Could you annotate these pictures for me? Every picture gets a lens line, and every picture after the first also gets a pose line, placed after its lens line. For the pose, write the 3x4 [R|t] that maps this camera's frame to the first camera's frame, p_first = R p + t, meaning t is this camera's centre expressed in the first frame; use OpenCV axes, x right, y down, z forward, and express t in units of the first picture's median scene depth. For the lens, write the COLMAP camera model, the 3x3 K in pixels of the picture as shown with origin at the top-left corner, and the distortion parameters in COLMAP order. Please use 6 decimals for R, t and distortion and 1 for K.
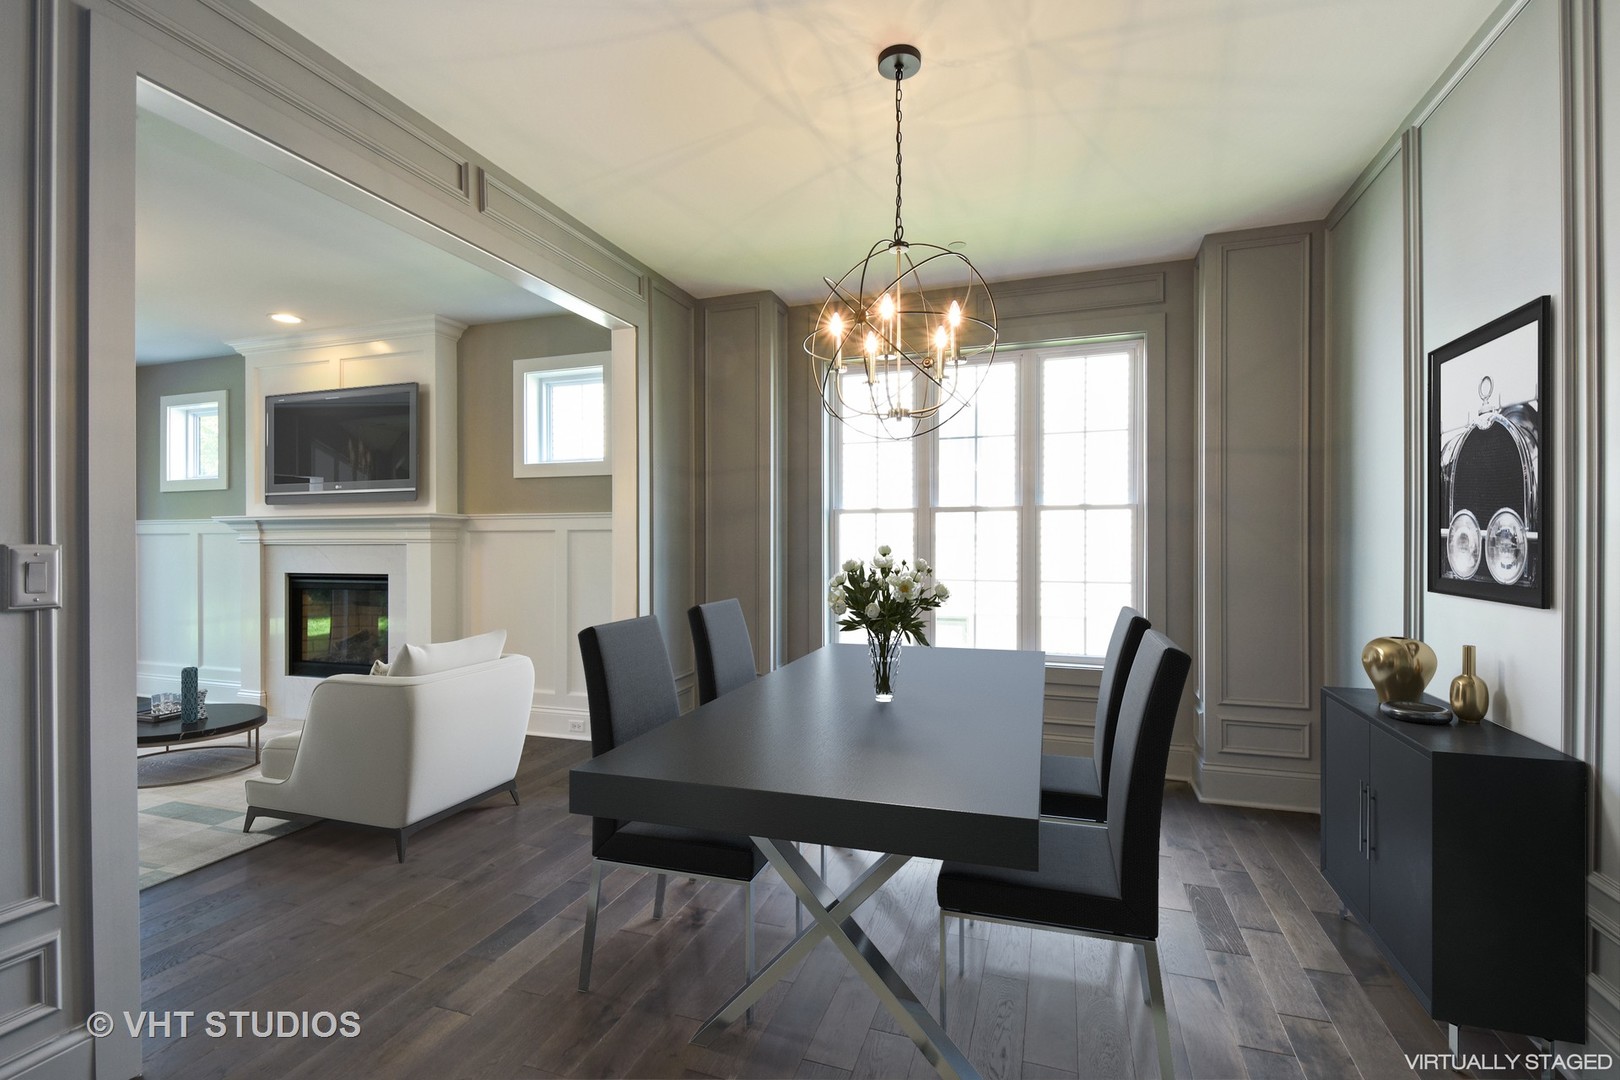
lens RADIAL K [[721.3, 0, 813.1], [0, 721.3, 530.1], [0, 0, 1]] dist [0.000160, -0.000363]
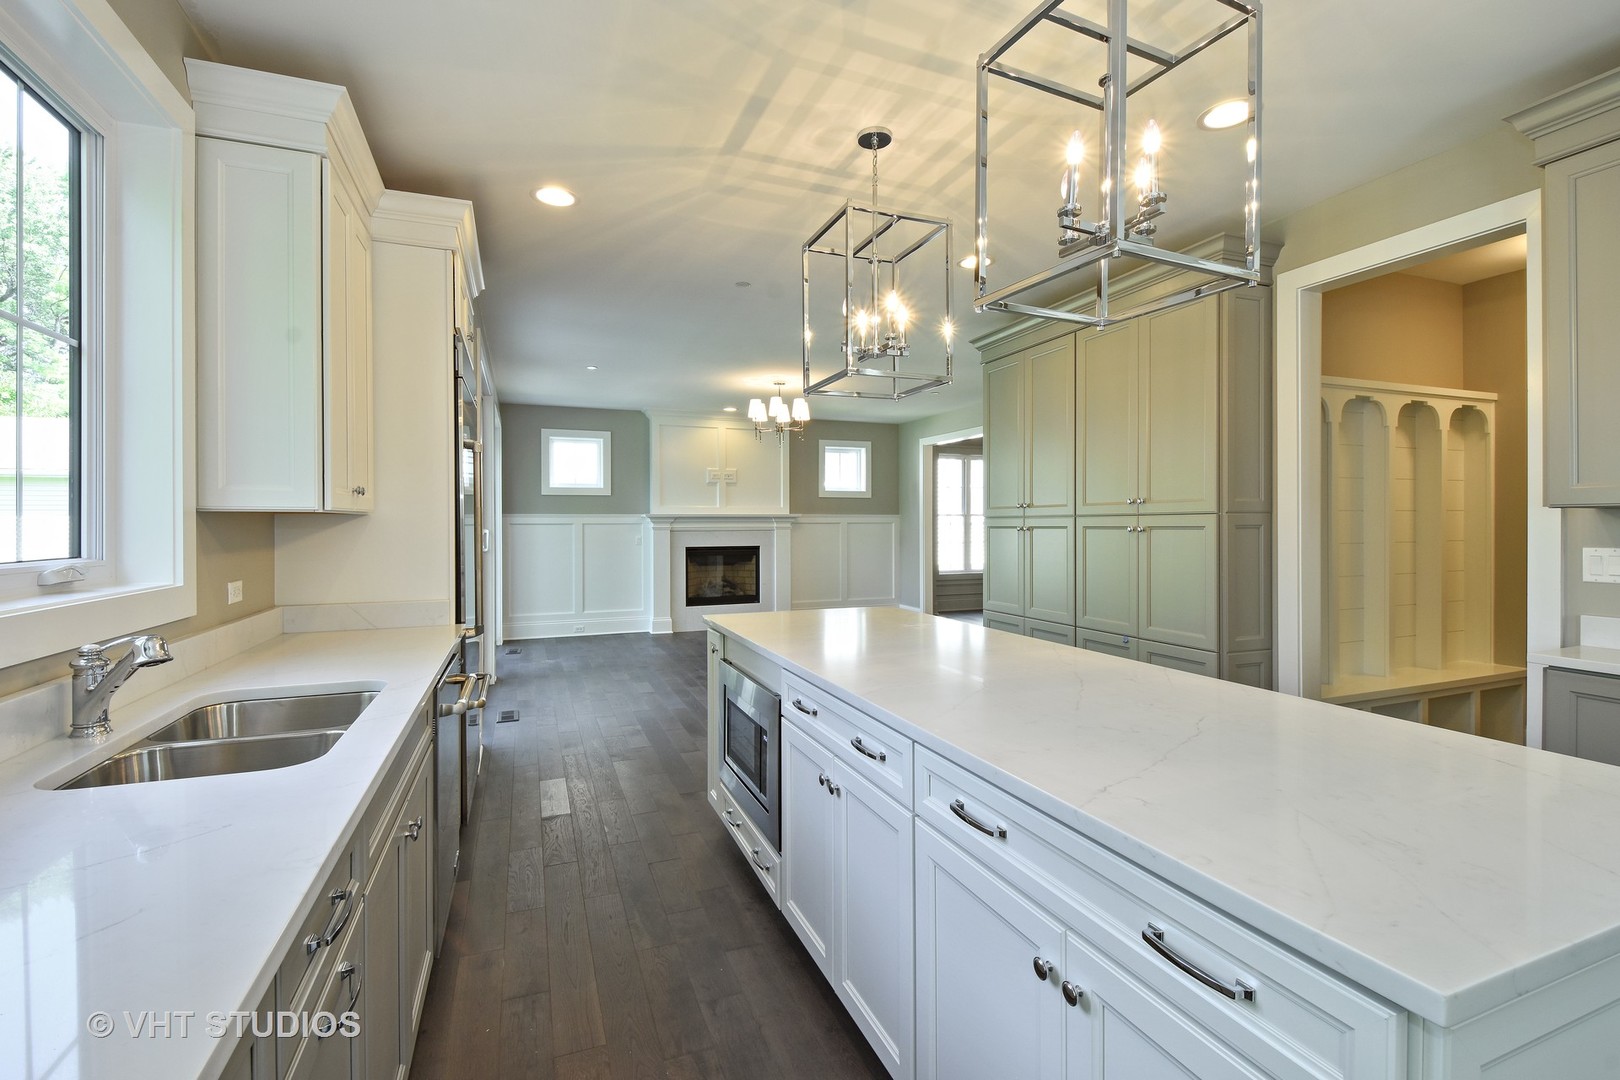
lens RADIAL K [[721.3, 0, 813.1], [0, 721.3, 530.1], [0, 0, 1]] dist [0.000160, -0.000363]
pose [[0.760579, -0.001621, 0.649244, -1.623172], [-0.001079, 0.999992, 0.003761, 0.011929], [-0.649245, -0.003561, 0.760571, -0.507002]]
